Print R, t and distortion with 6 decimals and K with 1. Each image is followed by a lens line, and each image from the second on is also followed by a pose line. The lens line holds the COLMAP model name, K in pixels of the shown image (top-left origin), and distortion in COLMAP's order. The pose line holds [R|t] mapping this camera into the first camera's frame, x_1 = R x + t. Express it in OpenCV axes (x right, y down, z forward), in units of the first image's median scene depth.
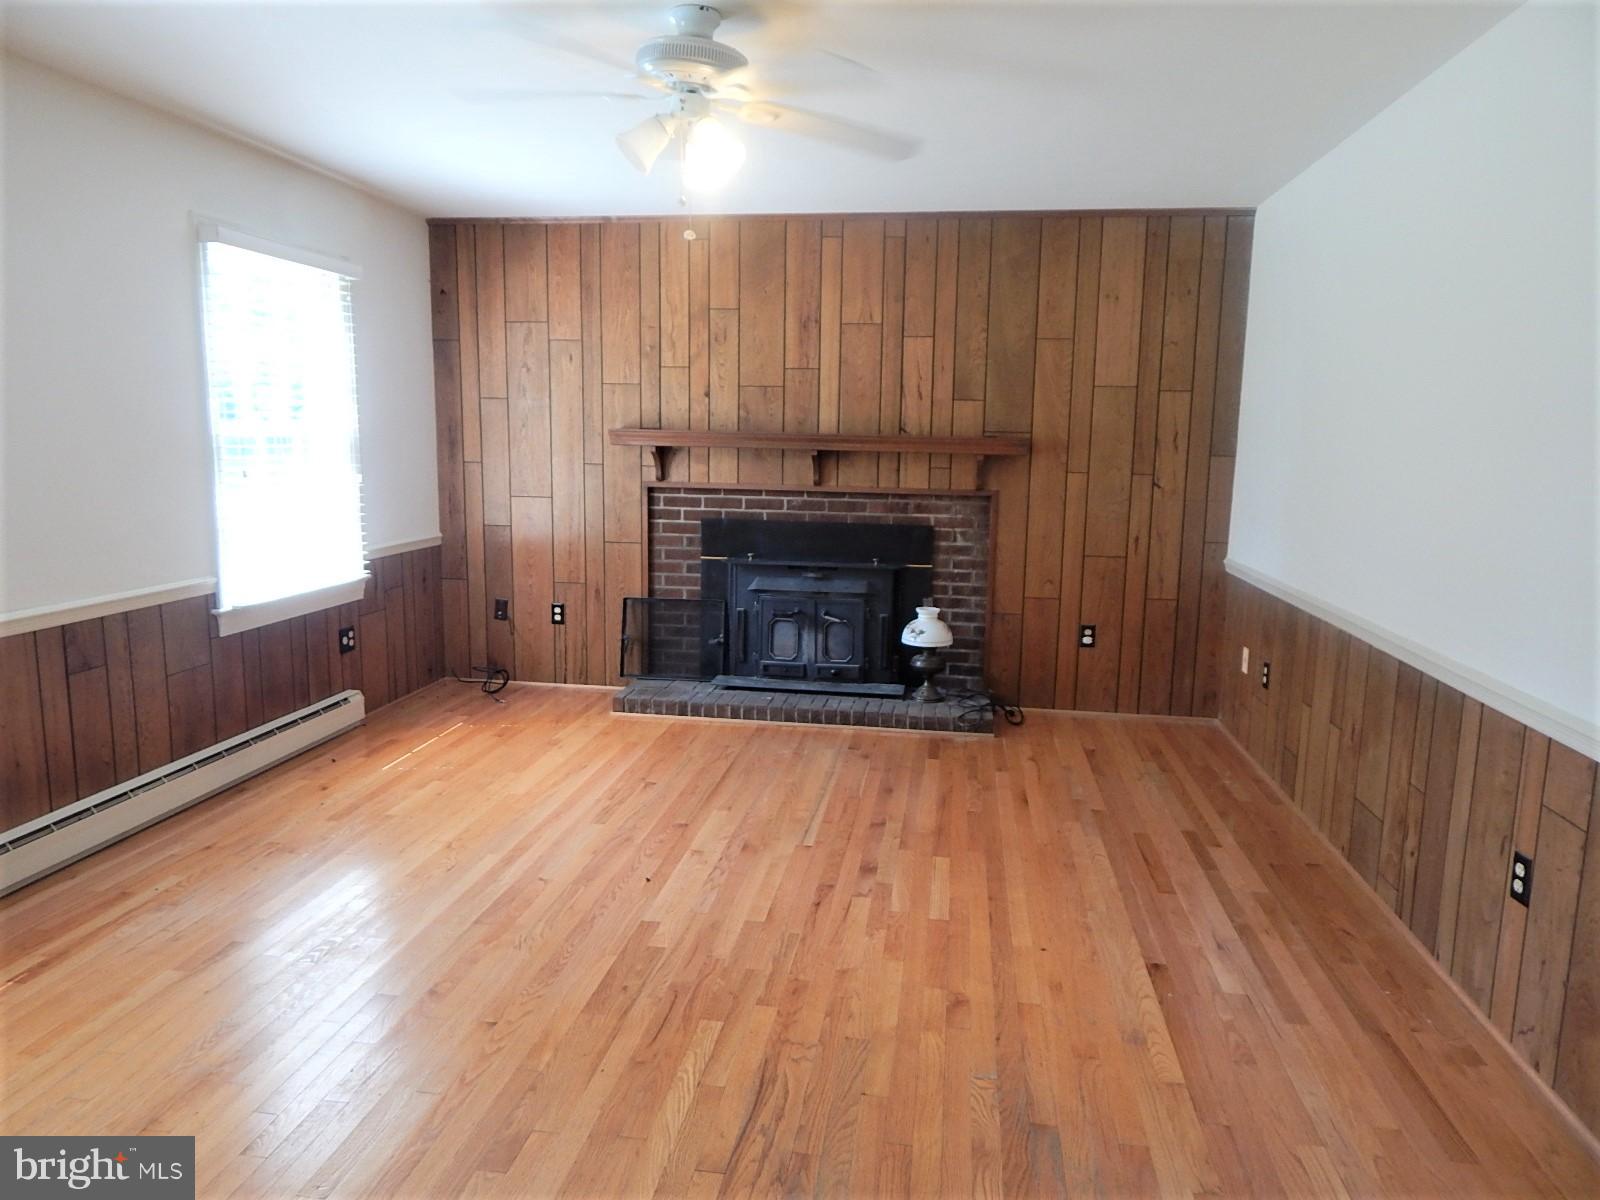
lens RADIAL K [[1061.4, 0, 800.0], [0, 1061.4, 600.0], [0, 0, 1]] dist [0.003075, -0.000268]
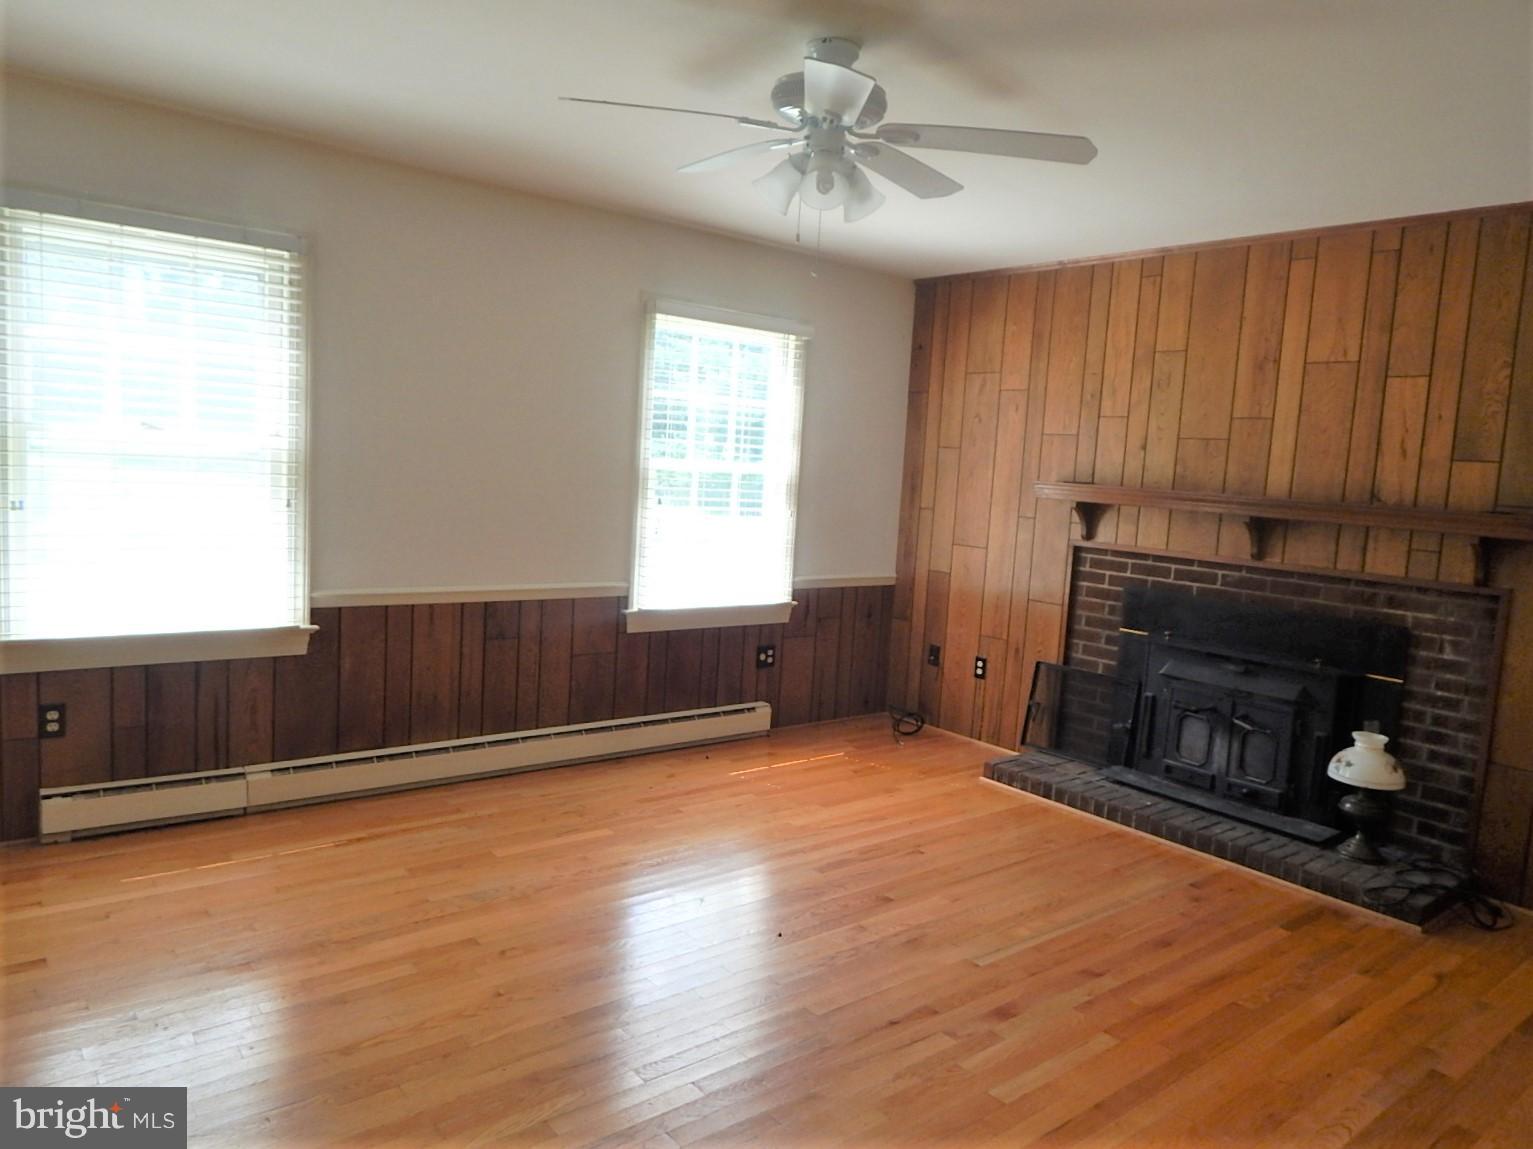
lens RADIAL K [[1063.9, 0, 796.6], [0, 1063.9, 574.6], [0, 0, 1]] dist [0.002399, -0.002401]
pose [[0.738001, 0.097969, -0.667650, 0.304256], [-0.152293, 0.988059, -0.023355, -0.023972], [0.657390, 0.118914, 0.744109, 0.162606]]
